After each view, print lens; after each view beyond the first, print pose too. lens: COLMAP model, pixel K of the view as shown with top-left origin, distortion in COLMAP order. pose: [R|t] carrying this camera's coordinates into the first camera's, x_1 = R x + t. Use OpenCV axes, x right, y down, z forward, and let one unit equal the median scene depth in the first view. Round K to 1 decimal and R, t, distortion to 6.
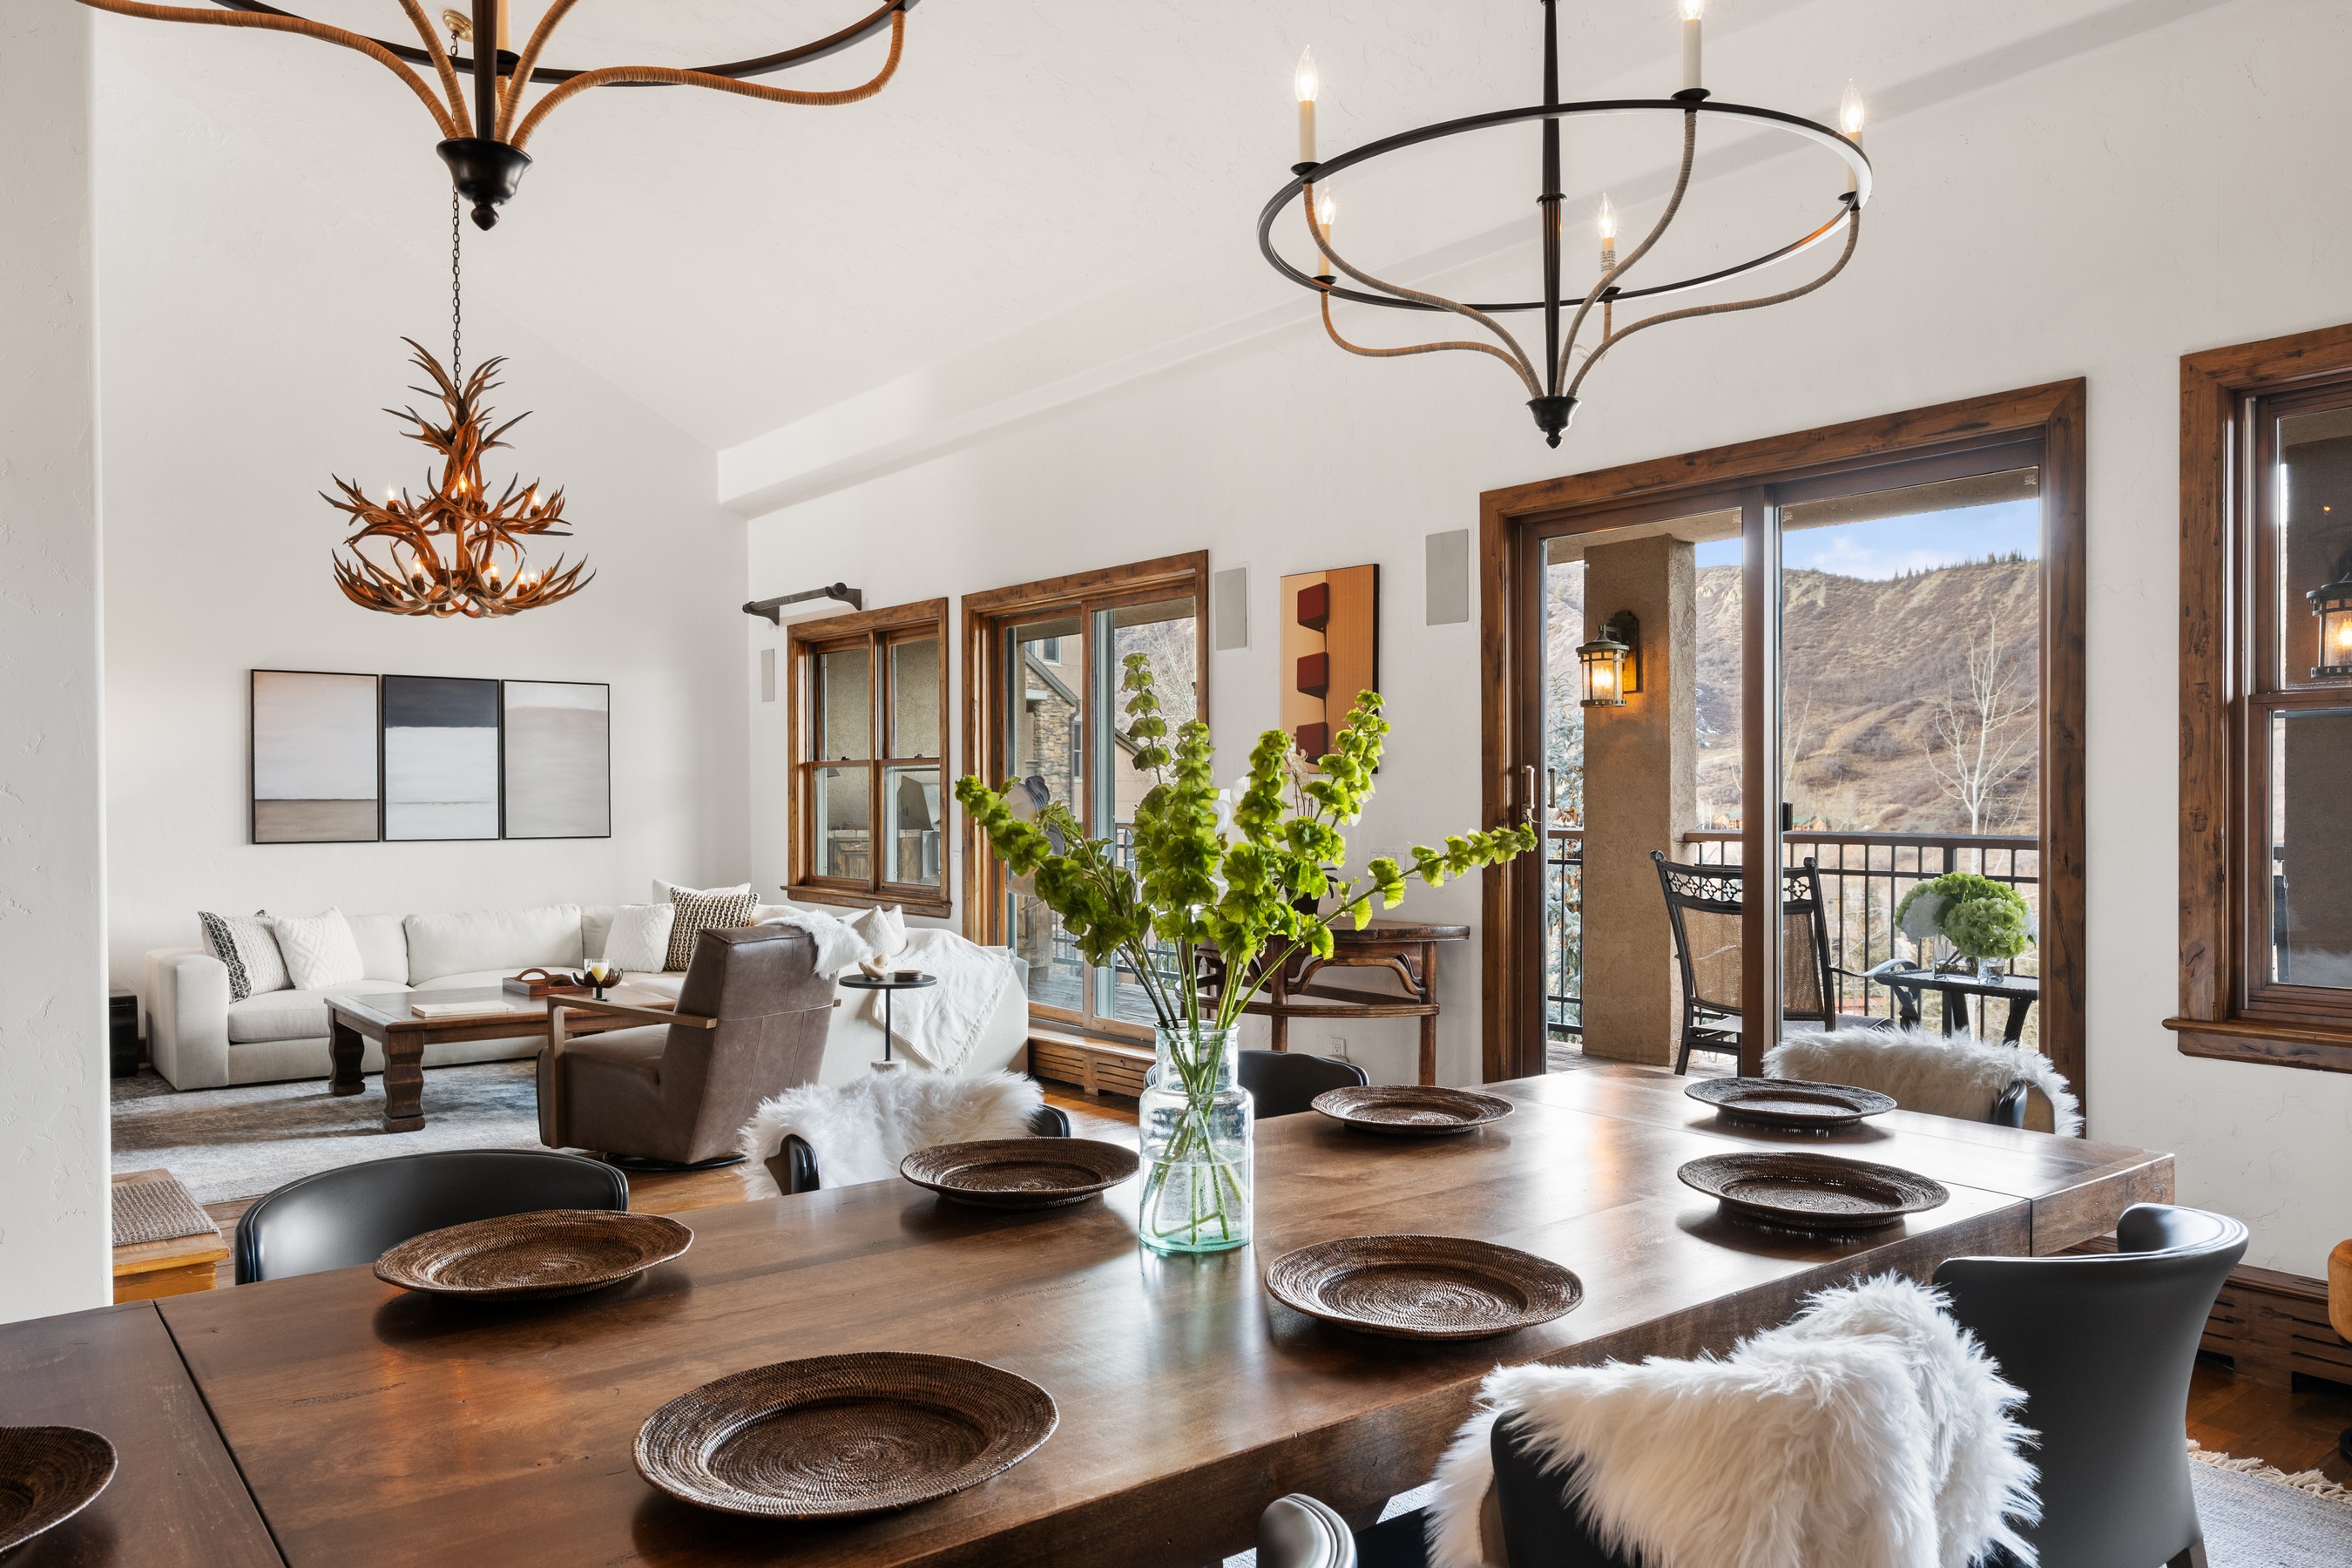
lens RADIAL K [[1635.9, 0, 1176.0], [0, 1635.9, 784.0], [0, 0, 1]] dist [0.001512, 0.000650]
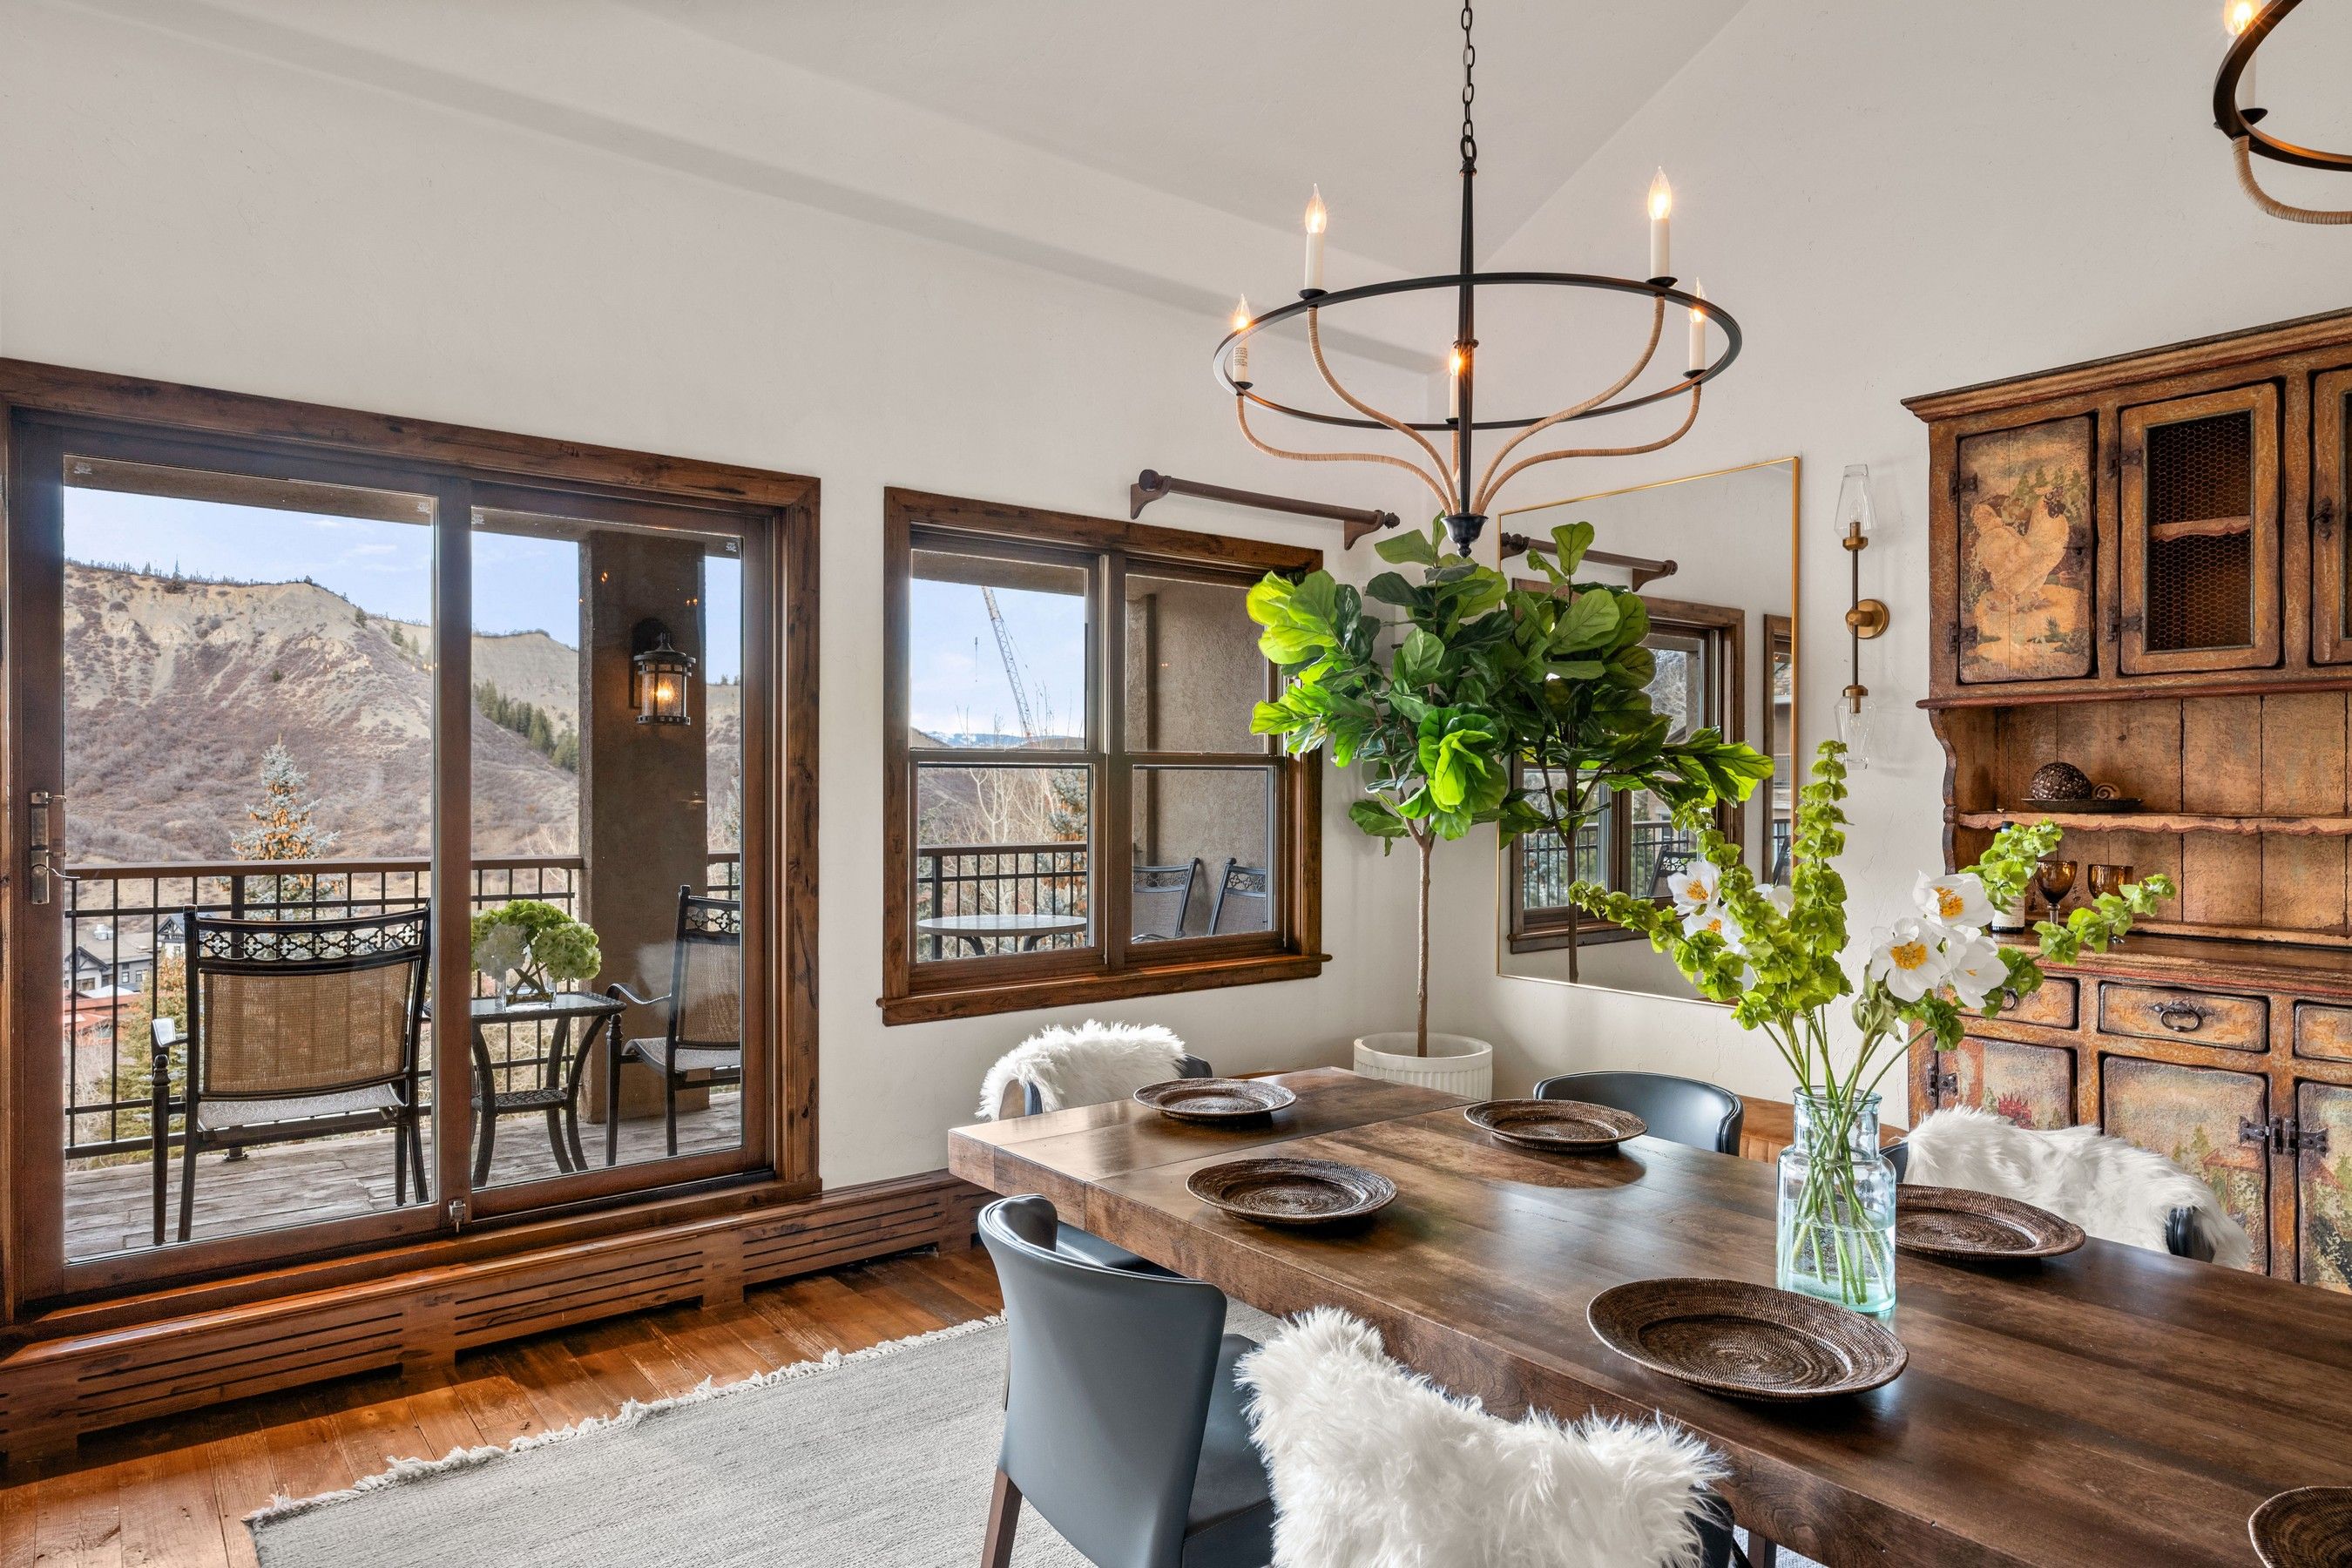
lens RADIAL K [[1387.6, 0, 1176.0], [0, 1387.6, 784.0], [0, 0, 1]] dist [-0.000369, 0.001732]
pose [[-0.000712, 0.001885, 0.999998, -0.459642], [-0.008912, 0.999958, -0.001891, -0.024739], [-0.999960, -0.008914, -0.000696, 0.734106]]
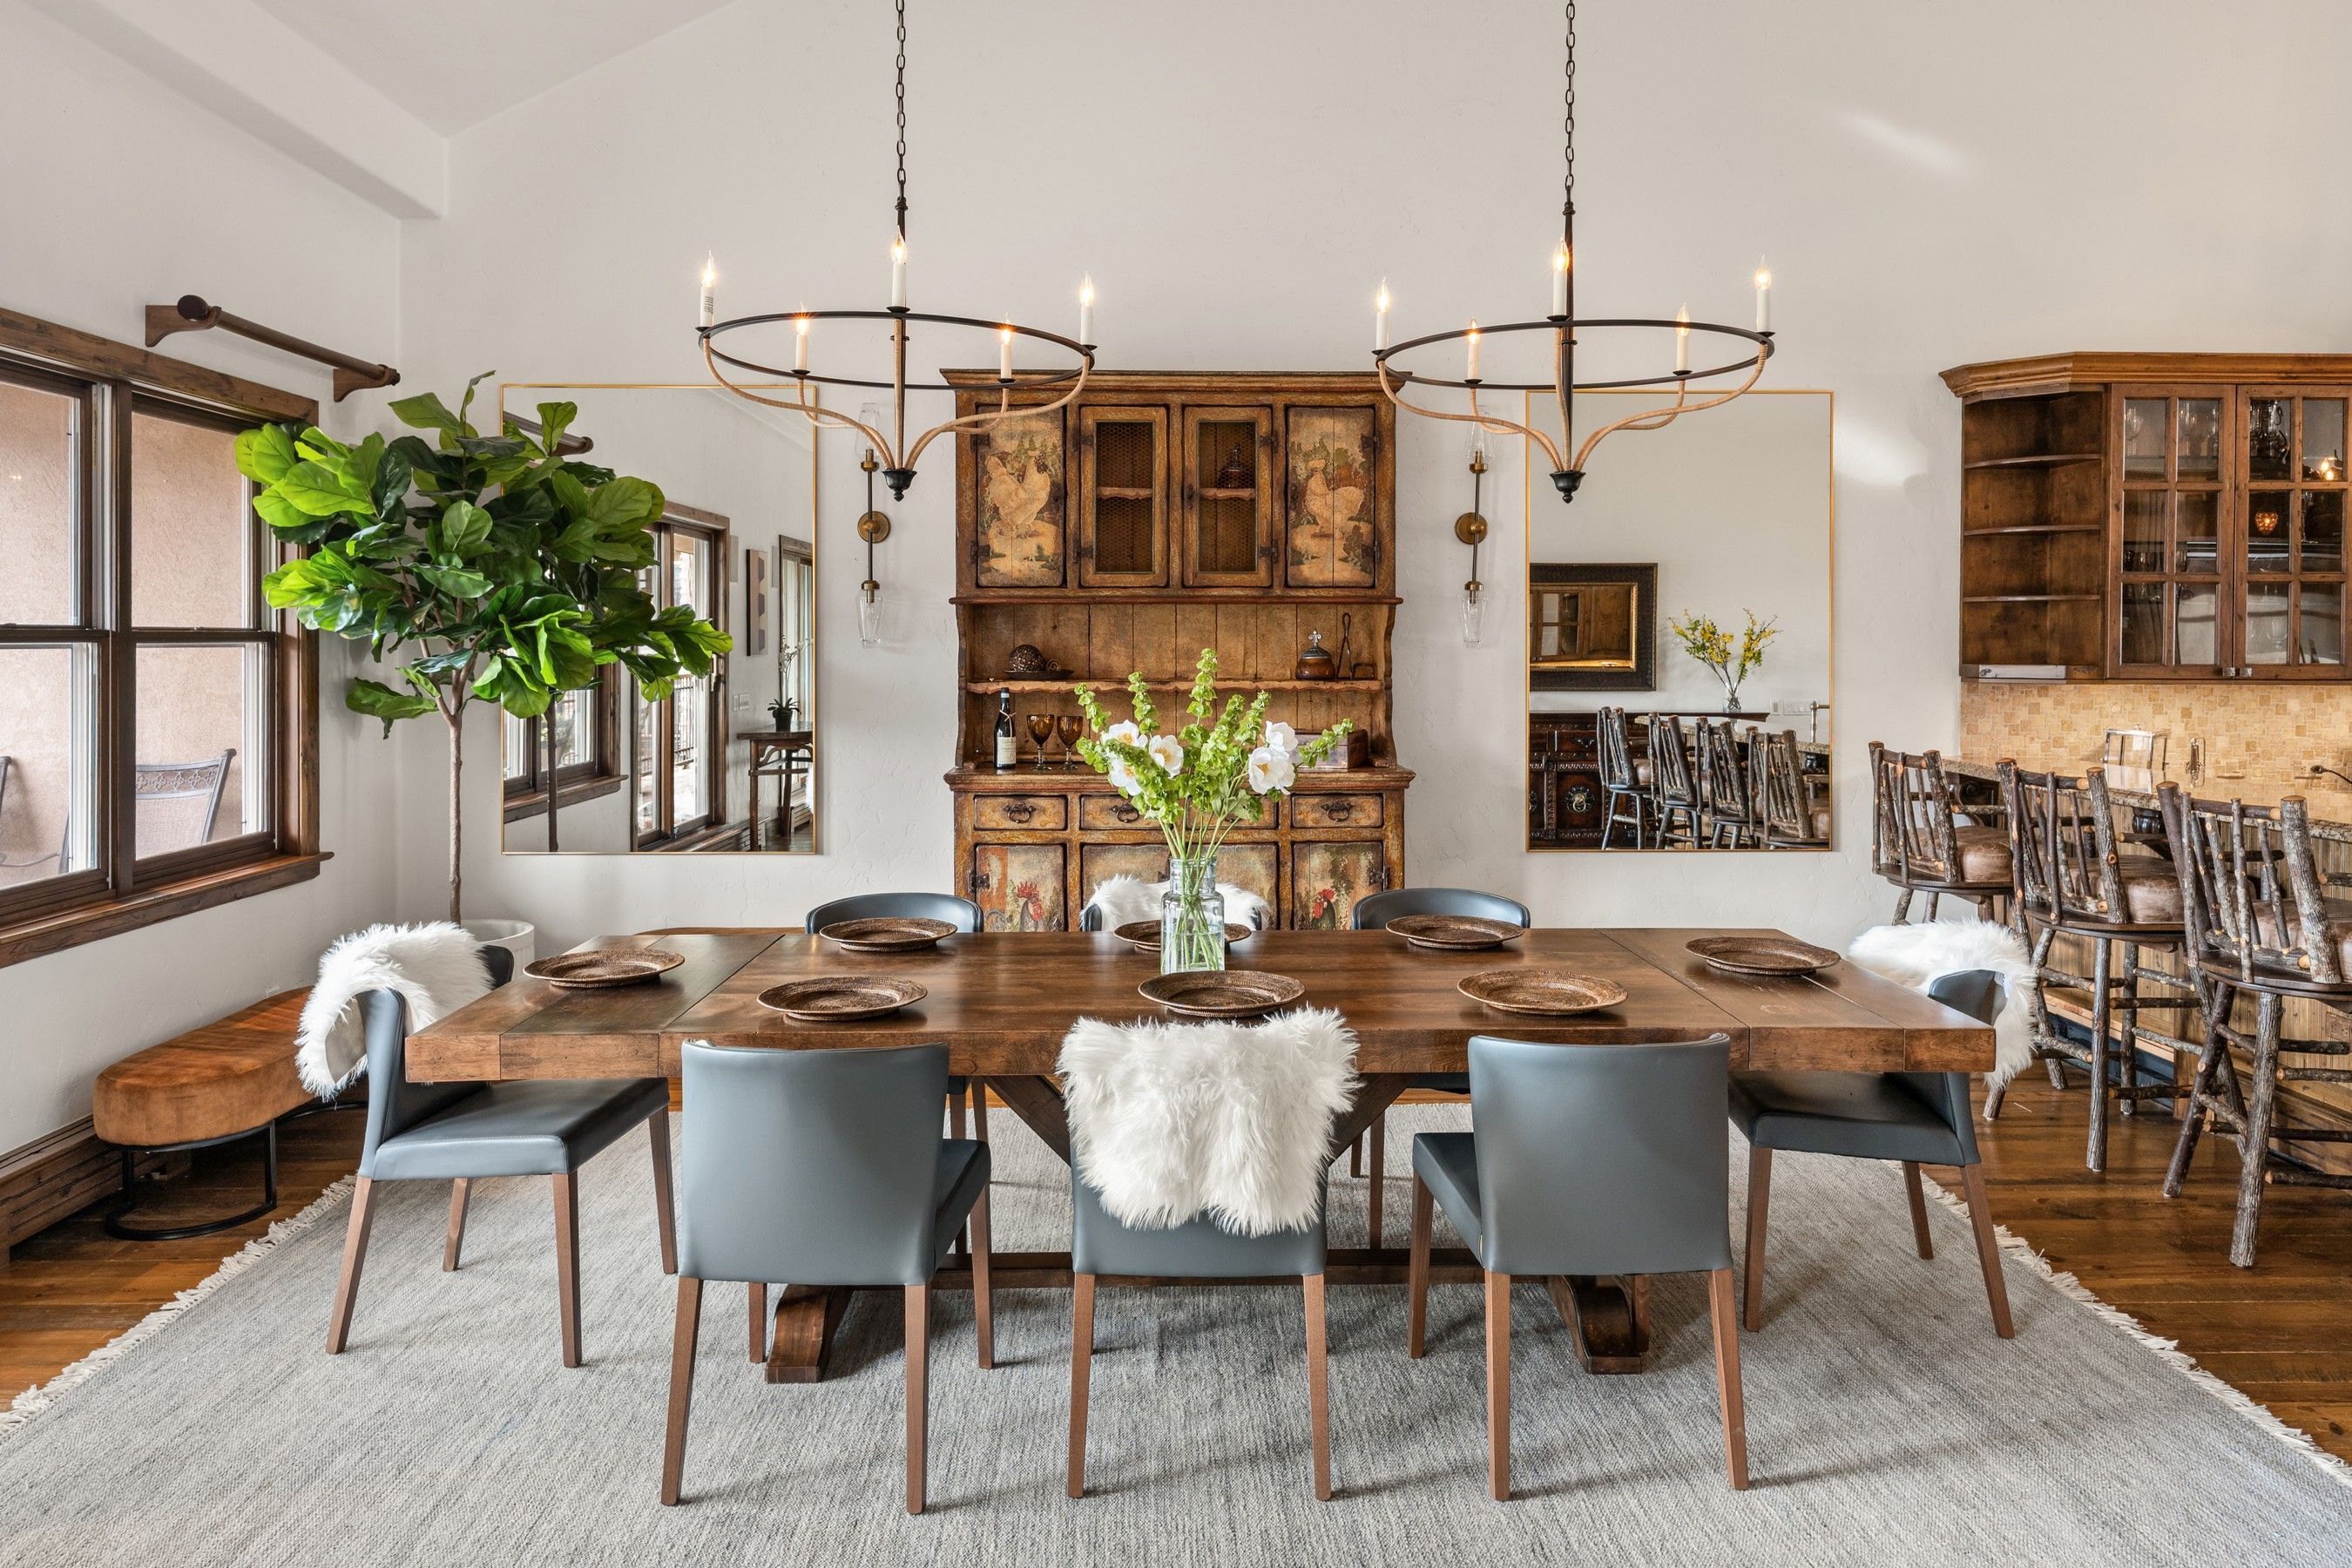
lens RADIAL K [[1547.3, 0, 1172.6], [0, 1547.3, 655.5], [0, 0, 1]] dist [-0.000111, 0.002234]
pose [[-0.802086, -0.004285, 0.597193, -0.508325], [-0.003005, 0.999991, 0.003140, -0.040831], [-0.597201, 0.000724, -0.802091, 1.219136]]
